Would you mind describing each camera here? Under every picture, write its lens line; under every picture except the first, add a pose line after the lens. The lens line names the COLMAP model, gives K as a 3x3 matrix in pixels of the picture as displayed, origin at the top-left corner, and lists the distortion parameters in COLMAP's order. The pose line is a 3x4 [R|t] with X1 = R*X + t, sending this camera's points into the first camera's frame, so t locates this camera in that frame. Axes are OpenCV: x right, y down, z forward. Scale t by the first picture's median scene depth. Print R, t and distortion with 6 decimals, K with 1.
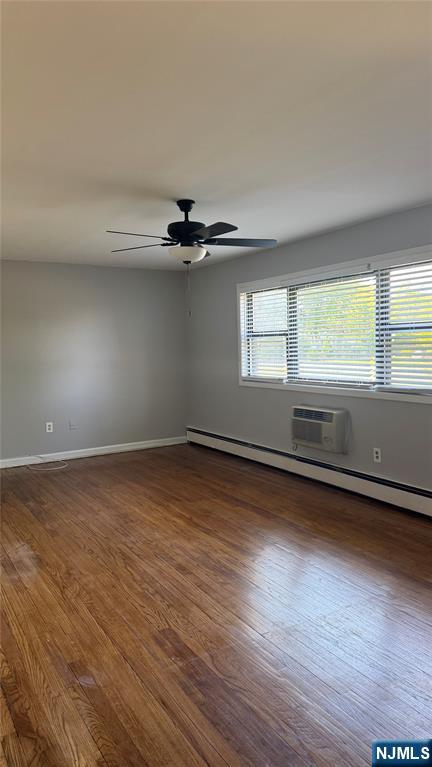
lens RADIAL K [[543.1, 0, 218.3], [0, 543.1, 387.4], [0, 0, 1]] dist [0.107379, -0.022120]
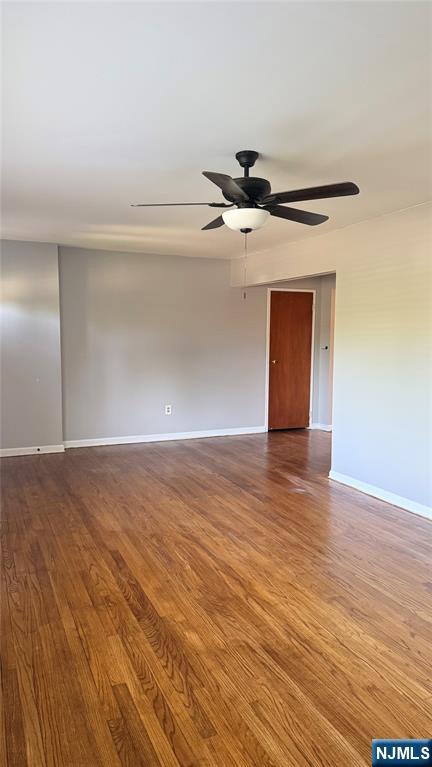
lens RADIAL K [[543.1, 0, 217.1], [0, 543.1, 379.2], [0, 0, 1]] dist [0.107379, -0.022120]
pose [[-0.992055, 0.004675, 0.125718, -0.092461], [0.024986, 0.986724, 0.160474, -0.123469], [-0.123299, 0.162340, -0.979001, 1.511457]]
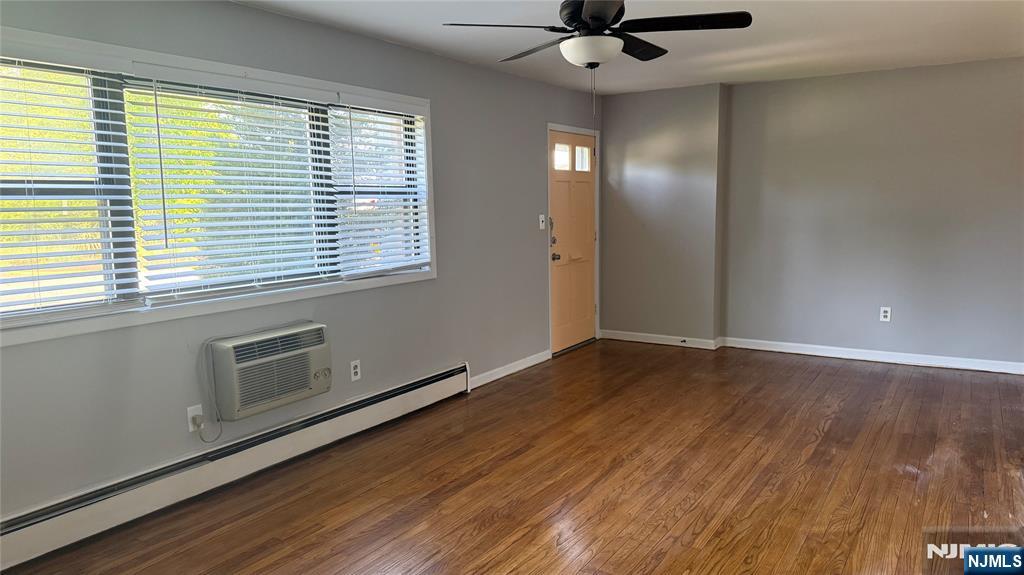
lens RADIAL K [[725.1, 0, 518.4], [0, 725.1, 286.7], [0, 0, 1]] dist [0.107379, -0.022120]
pose [[-0.455620, -0.079619, 0.886607, -0.630559], [0.096207, 0.985754, 0.137962, -0.092691], [-0.884960, 0.148156, -0.441469, 1.209885]]
